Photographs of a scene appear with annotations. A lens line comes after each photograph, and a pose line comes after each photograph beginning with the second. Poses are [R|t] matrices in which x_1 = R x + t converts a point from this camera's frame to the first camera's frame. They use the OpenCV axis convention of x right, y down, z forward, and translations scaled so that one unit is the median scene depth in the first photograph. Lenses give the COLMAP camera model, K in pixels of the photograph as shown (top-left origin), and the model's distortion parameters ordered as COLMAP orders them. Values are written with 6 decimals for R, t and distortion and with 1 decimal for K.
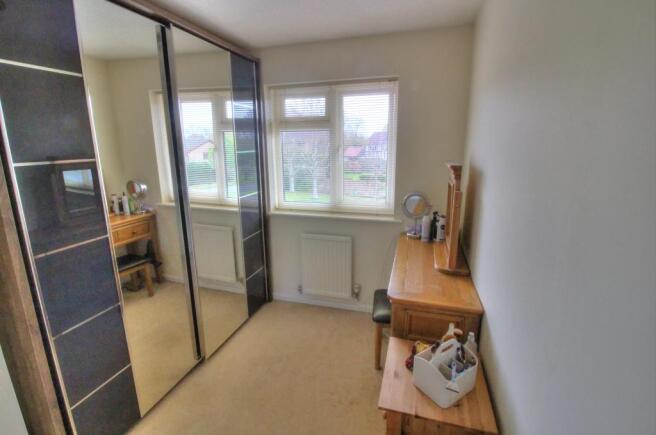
lens RADIAL K [[304.3, 0, 332.0], [0, 304.3, 209.9], [0, 0, 1]] dist [-0.001848, -0.000662]
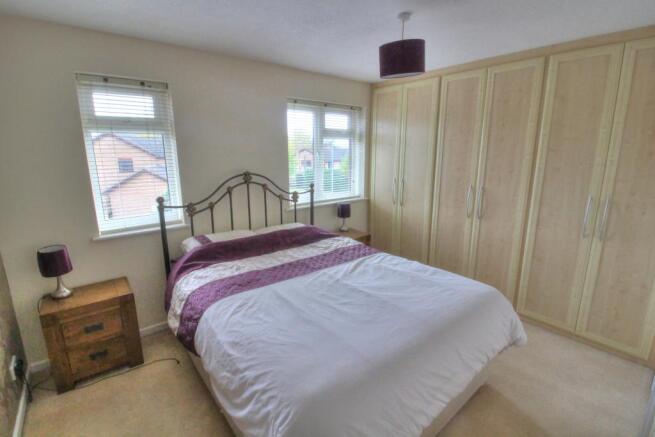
lens RADIAL K [[303.8, 0, 331.5], [0, 303.8, 210.9], [0, 0, 1]] dist [-0.001848, -0.000662]
pose [[0.550313, -0.162463, 0.819000, -1.012830], [0.180885, 0.980790, 0.073014, -0.043483], [-0.815129, 0.107965, 0.569129, 0.244295]]
